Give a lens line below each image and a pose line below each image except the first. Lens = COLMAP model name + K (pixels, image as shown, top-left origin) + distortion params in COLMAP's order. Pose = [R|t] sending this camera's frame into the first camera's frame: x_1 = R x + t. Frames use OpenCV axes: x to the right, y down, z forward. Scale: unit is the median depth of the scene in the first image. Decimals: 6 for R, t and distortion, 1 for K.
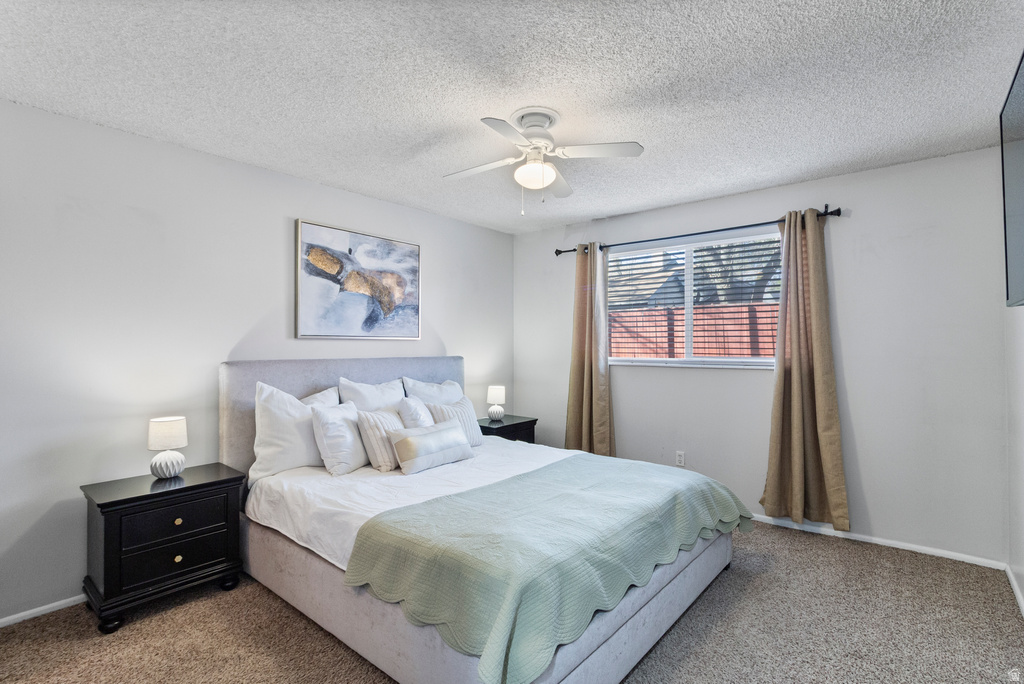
lens RADIAL K [[505.6, 0, 505.1], [0, 505.6, 337.5], [0, 0, 1]] dist [0.002995, 0.001586]
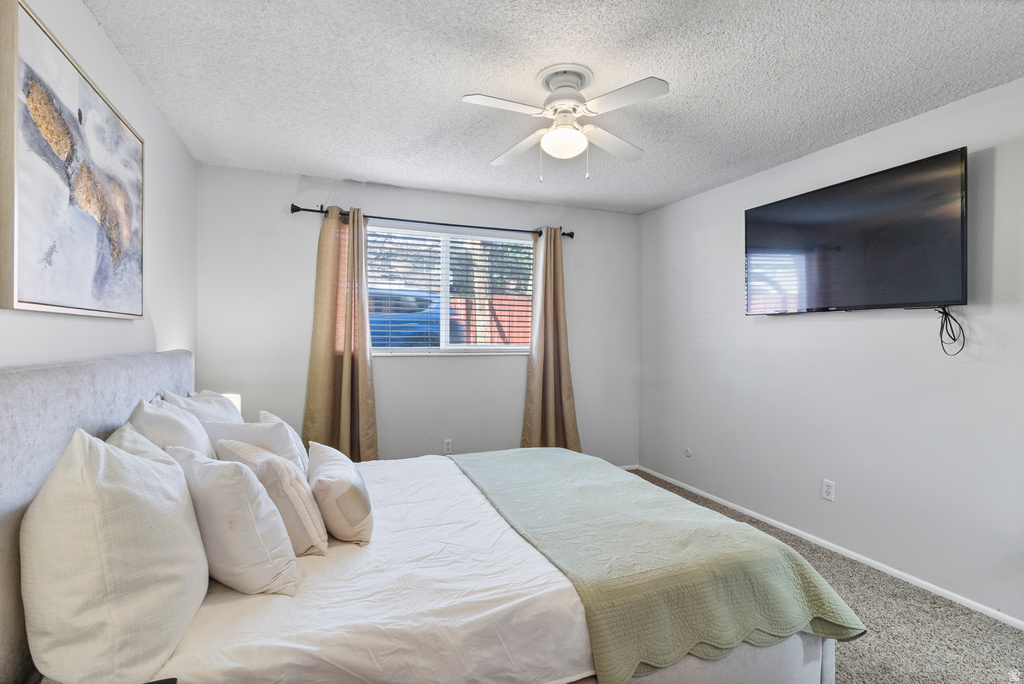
lens RADIAL K [[505.6, 0, 536.9], [0, 505.6, 337.4], [0, 0, 1]] dist [0.002995, 0.001586]
pose [[0.449784, 0.000910, 0.893137, -0.508752], [-0.020147, 0.999755, 0.009127, 0.010409], [-0.892910, -0.022100, 0.449692, 0.426131]]
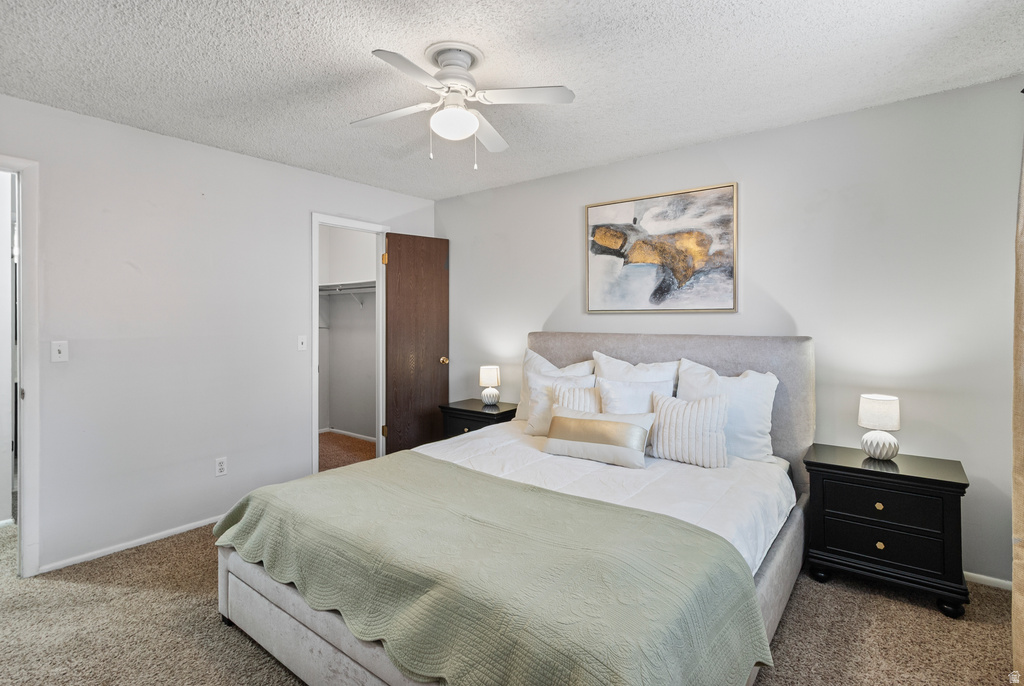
lens RADIAL K [[505.6, 0, 531.7], [0, 505.6, 324.6], [0, 0, 1]] dist [0.002995, 0.001586]
pose [[0.055254, 0.007732, -0.998442, 0.616730], [0.017080, 0.999816, 0.008688, 0.012763], [0.998326, -0.017534, 0.055112, 0.728782]]
